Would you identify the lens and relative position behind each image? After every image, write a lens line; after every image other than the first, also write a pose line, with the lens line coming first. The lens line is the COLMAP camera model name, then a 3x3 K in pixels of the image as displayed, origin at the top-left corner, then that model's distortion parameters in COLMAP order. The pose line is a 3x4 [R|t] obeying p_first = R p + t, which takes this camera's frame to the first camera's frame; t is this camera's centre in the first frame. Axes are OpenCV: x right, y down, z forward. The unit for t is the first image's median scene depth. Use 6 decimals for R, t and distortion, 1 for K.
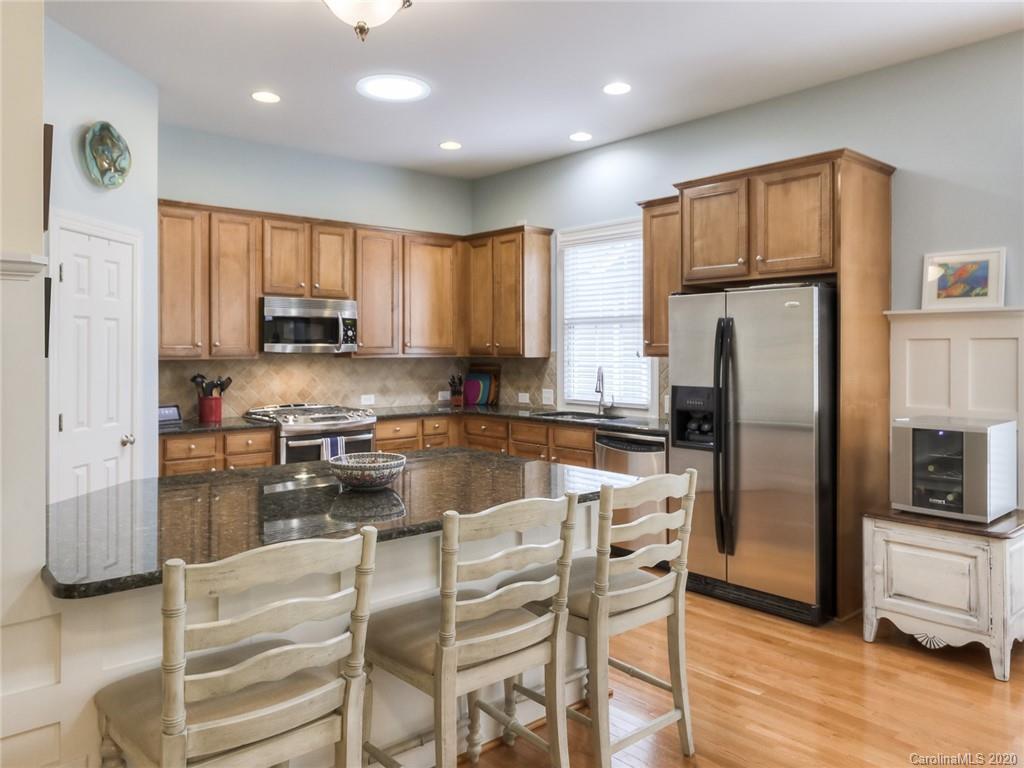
lens RADIAL K [[751.2, 0, 510.5], [0, 751.2, 340.6], [0, 0, 1]] dist [0.024033, -0.000912]
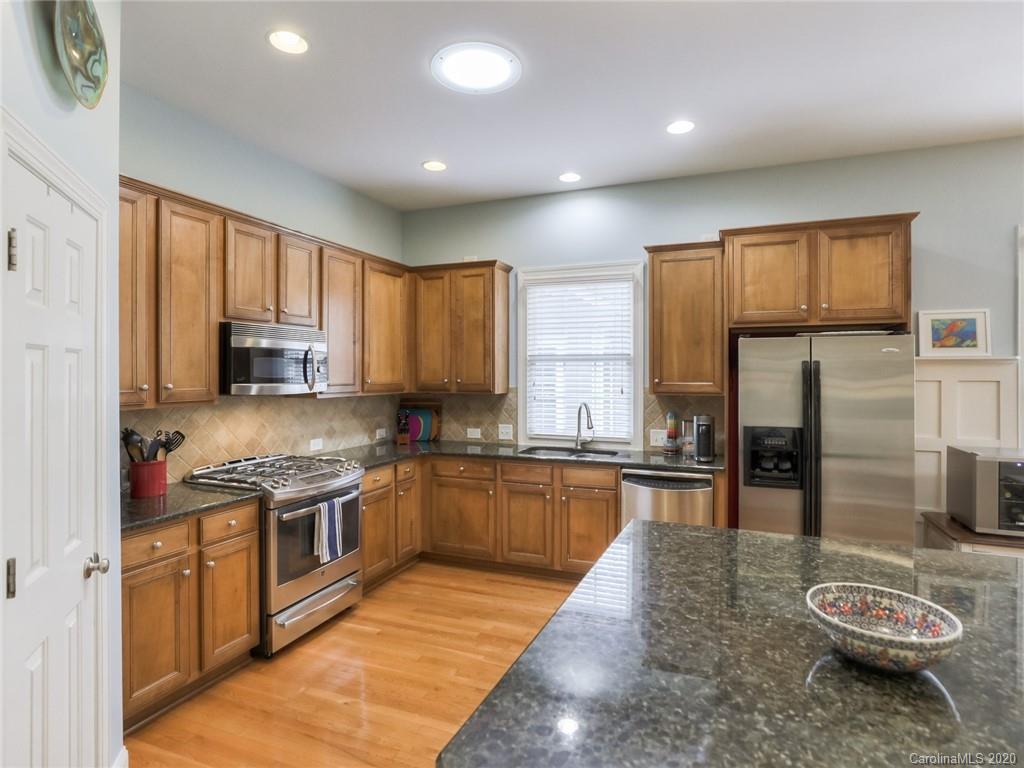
lens RADIAL K [[547.6, 0, 516.0], [0, 547.6, 370.2], [0, 0, 1]] dist [-0.019184, 0.000515]
pose [[0.890024, 0.003764, 0.455898, -0.301539], [-0.006403, 0.999970, 0.004246, -0.013032], [-0.455869, -0.006698, 0.890022, 0.366796]]
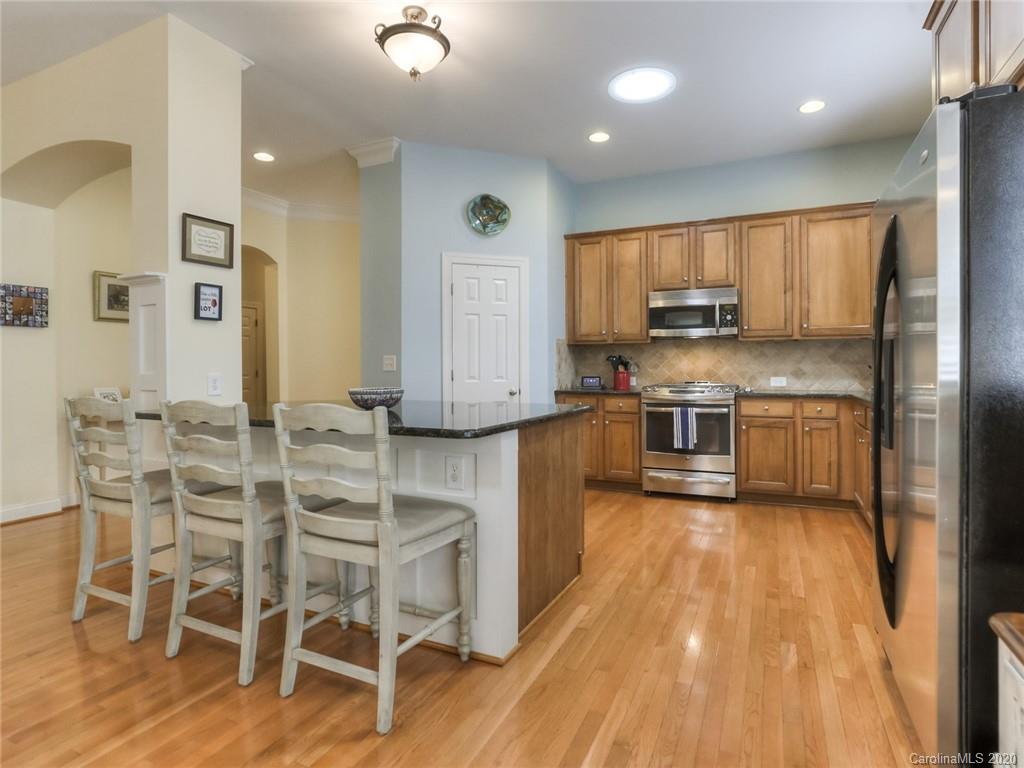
lens RADIAL K [[547.6, 0, 516.0], [0, 547.6, 370.2], [0, 0, 1]] dist [-0.019184, 0.000515]
pose [[0.401733, 0.004619, -0.915745, 0.395165], [0.014118, 0.999837, 0.011237, 0.054266], [0.915648, -0.017443, 0.401602, 0.400826]]
